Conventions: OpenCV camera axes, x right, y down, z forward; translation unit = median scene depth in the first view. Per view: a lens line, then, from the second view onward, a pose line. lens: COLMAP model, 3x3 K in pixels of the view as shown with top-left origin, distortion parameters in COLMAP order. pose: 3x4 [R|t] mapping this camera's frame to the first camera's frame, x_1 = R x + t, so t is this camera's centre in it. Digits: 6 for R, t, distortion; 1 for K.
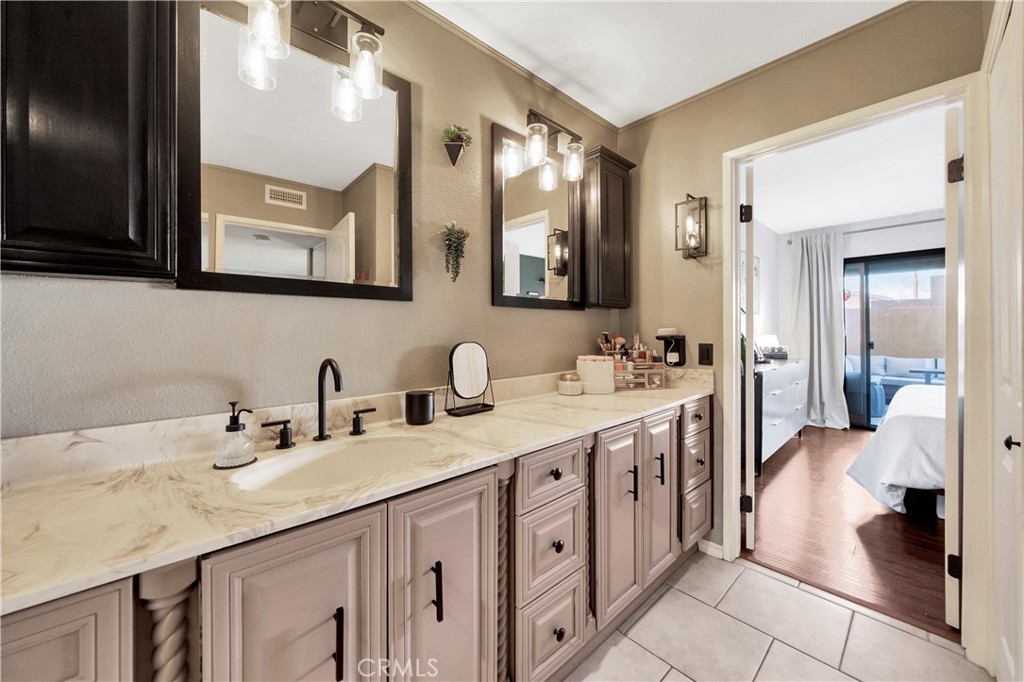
lens RADIAL K [[366.7, 0, 532.8], [0, 366.7, 332.7], [0, 0, 1]] dist [-0.001139, -0.000329]
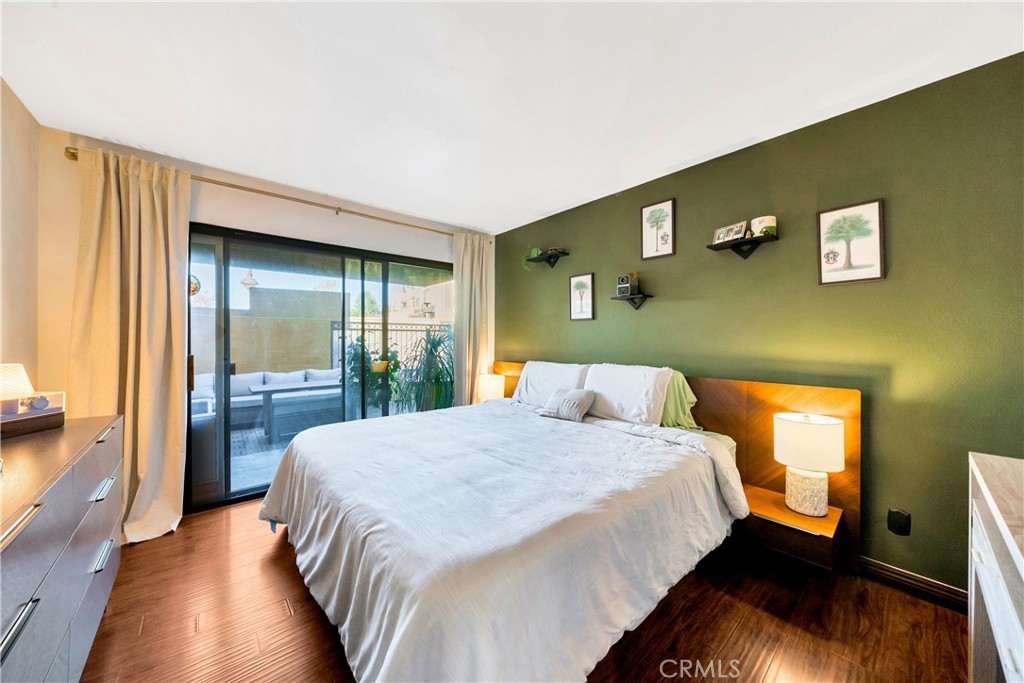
lens RADIAL K [[354.1, 0, 503.5], [0, 354.1, 340.2], [0, 0, 1]] dist [-0.004826, -0.000056]
pose [[0.074103, 0.001509, 0.997249, 1.321792], [0.003765, 0.999991, -0.001793, -0.054752], [-0.997243, 0.003887, 0.074097, 1.871378]]
